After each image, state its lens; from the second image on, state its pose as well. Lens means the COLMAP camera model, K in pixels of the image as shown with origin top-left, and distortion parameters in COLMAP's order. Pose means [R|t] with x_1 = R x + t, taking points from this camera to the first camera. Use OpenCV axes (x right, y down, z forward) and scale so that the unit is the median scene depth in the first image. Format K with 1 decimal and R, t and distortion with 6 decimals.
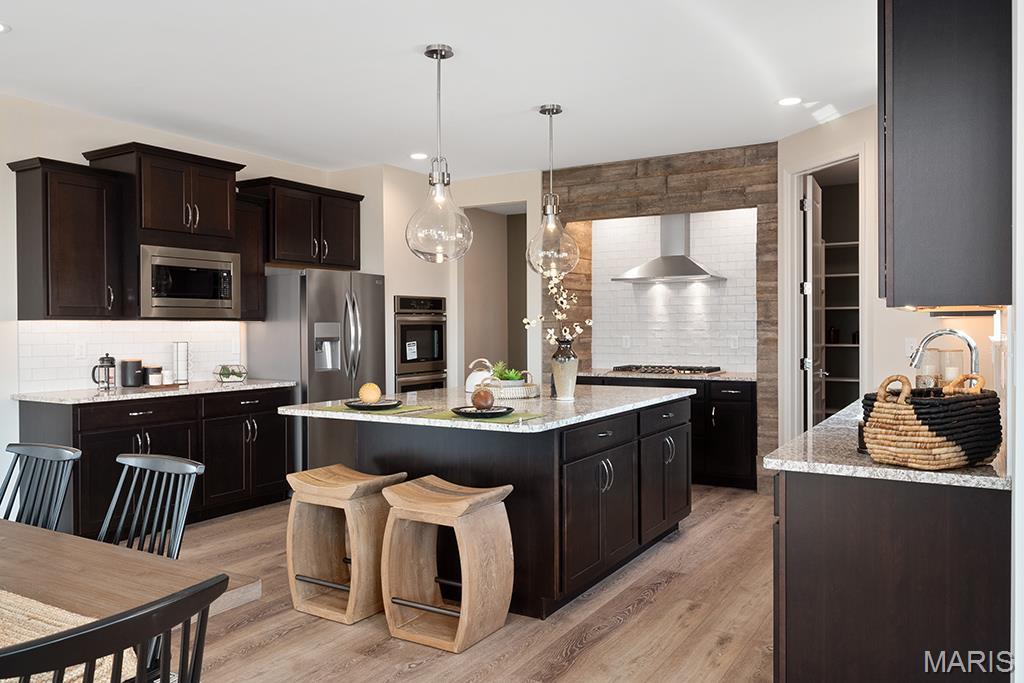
lens RADIAL K [[774.0, 0, 520.4], [0, 774.0, 327.2], [0, 0, 1]] dist [0.049442, 0.000509]
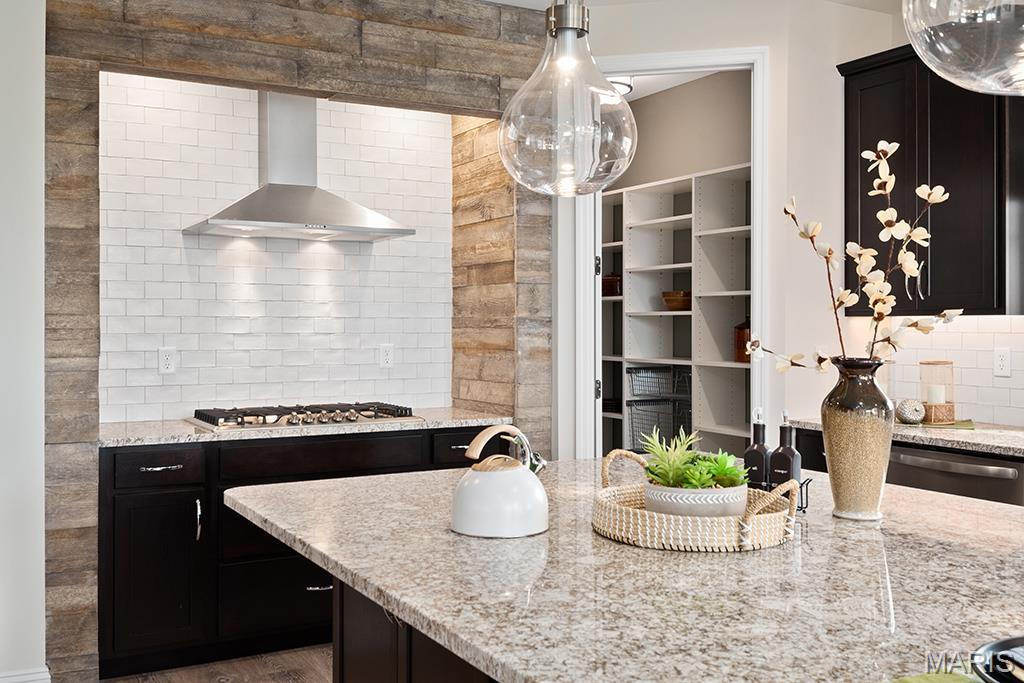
lens RADIAL K [[1009.5, 0, 504.2], [0, 1009.5, 333.8], [0, 0, 1]] dist [0.033400, 0.000000]
pose [[0.515134, 0.000750, 0.857109, -0.362518], [-0.004333, 0.999989, 0.001730, 0.002348], [-0.857098, -0.004605, 0.515132, 0.683137]]
